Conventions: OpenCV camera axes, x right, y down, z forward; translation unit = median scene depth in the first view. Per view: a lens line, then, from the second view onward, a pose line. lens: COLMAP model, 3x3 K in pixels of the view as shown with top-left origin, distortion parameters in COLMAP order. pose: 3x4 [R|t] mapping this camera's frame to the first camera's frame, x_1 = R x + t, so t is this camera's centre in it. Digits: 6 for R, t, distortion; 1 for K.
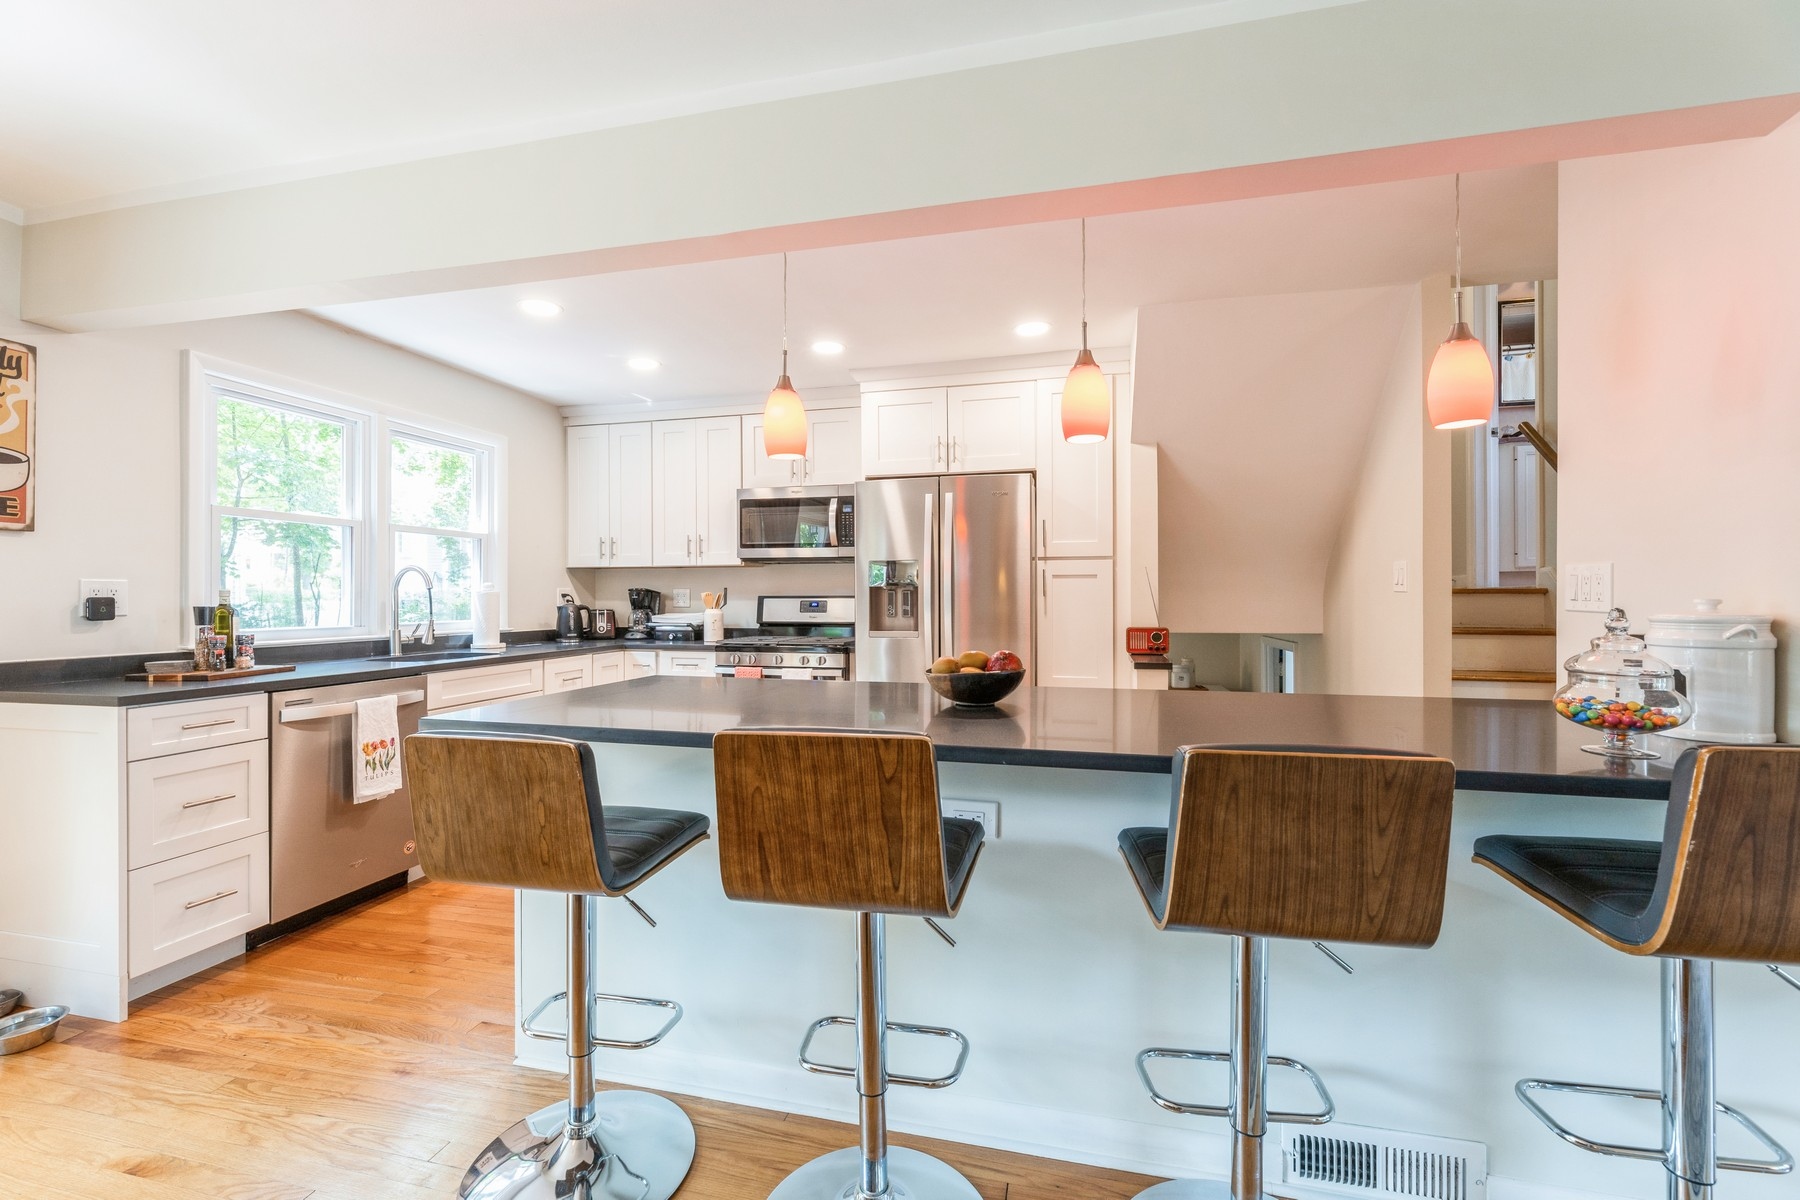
lens RADIAL K [[740.7, 0, 903.1], [0, 740.7, 595.4], [0, 0, 1]] dist [0.013324, -0.000228]
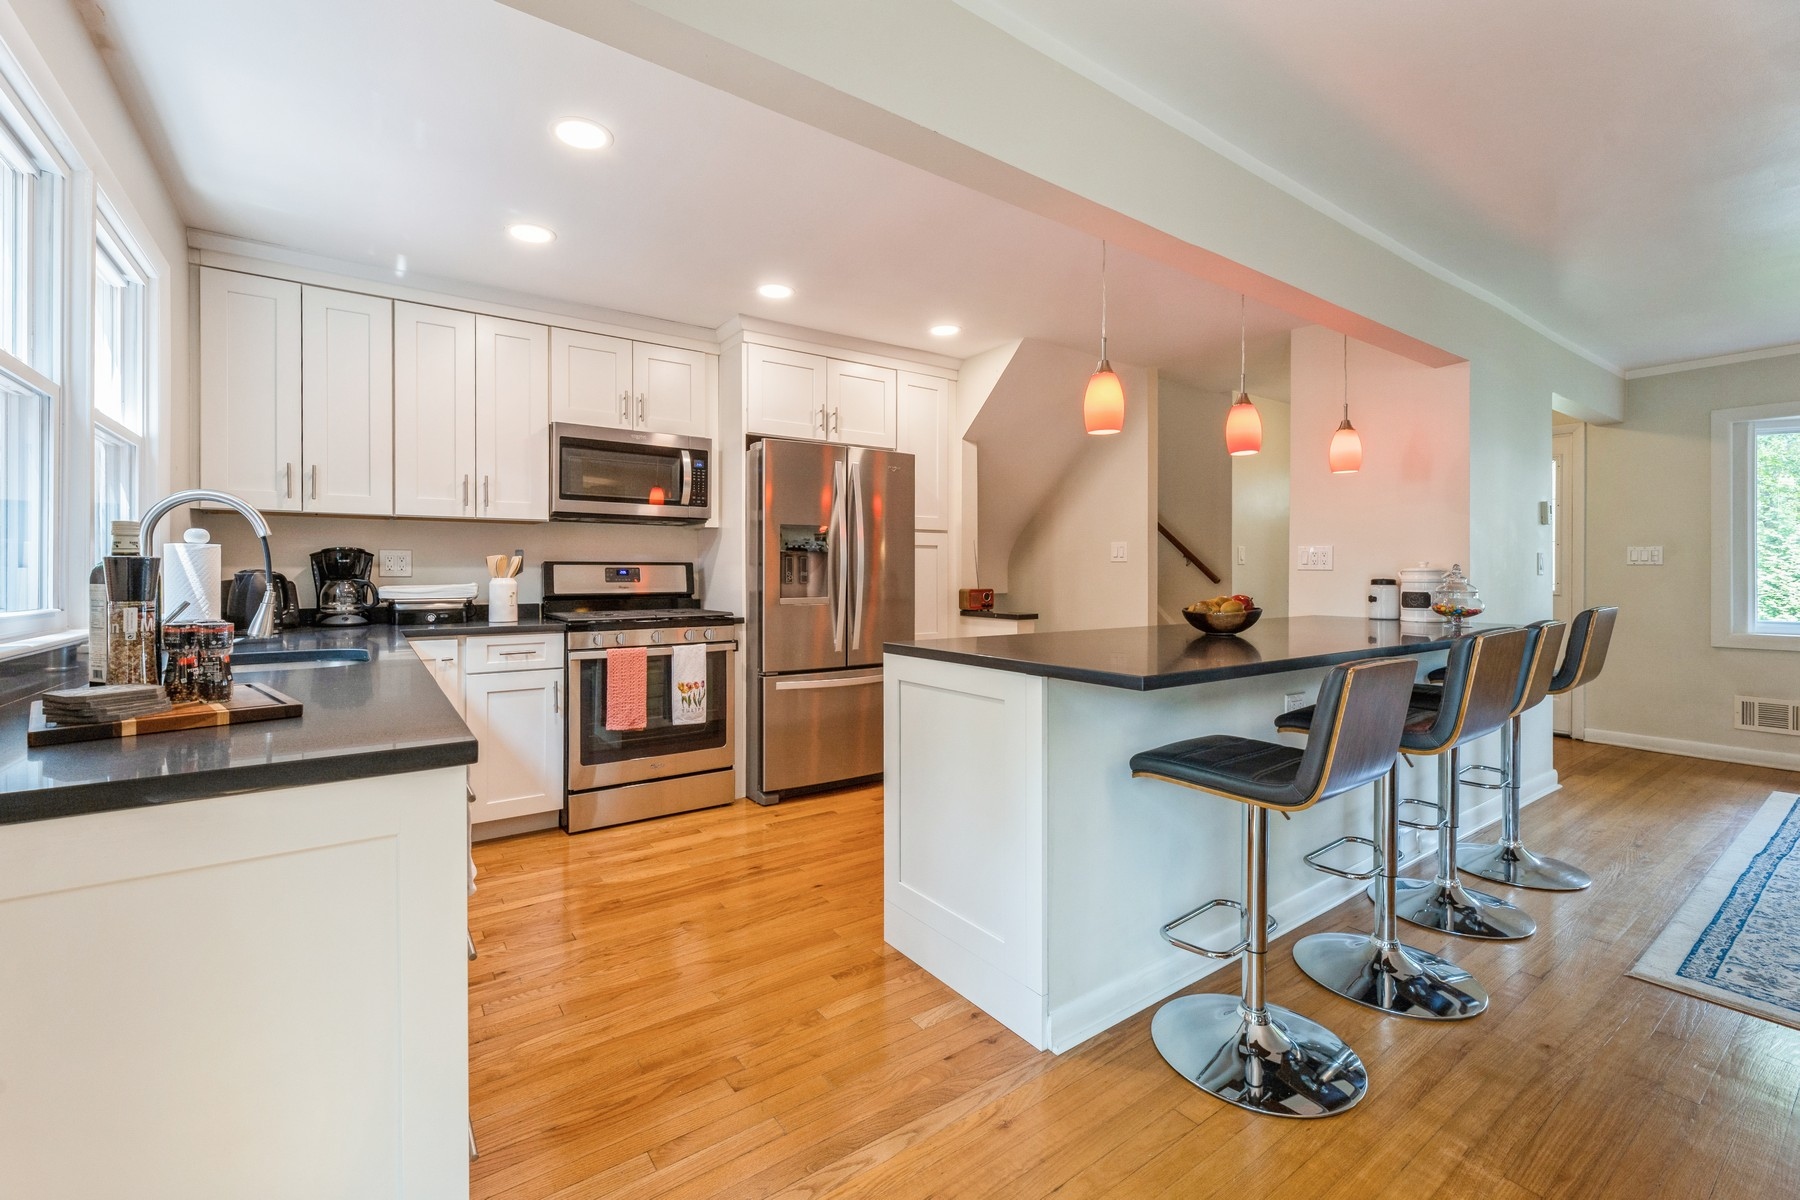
lens RADIAL K [[740.7, 0, 882.4], [0, 740.7, 573.0], [0, 0, 1]] dist [0.013324, -0.000228]
pose [[0.669432, -0.000640, 0.742873, -0.558760], [-0.002905, 0.999990, 0.003479, 0.009796], [-0.742867, -0.004487, 0.669424, 0.225291]]
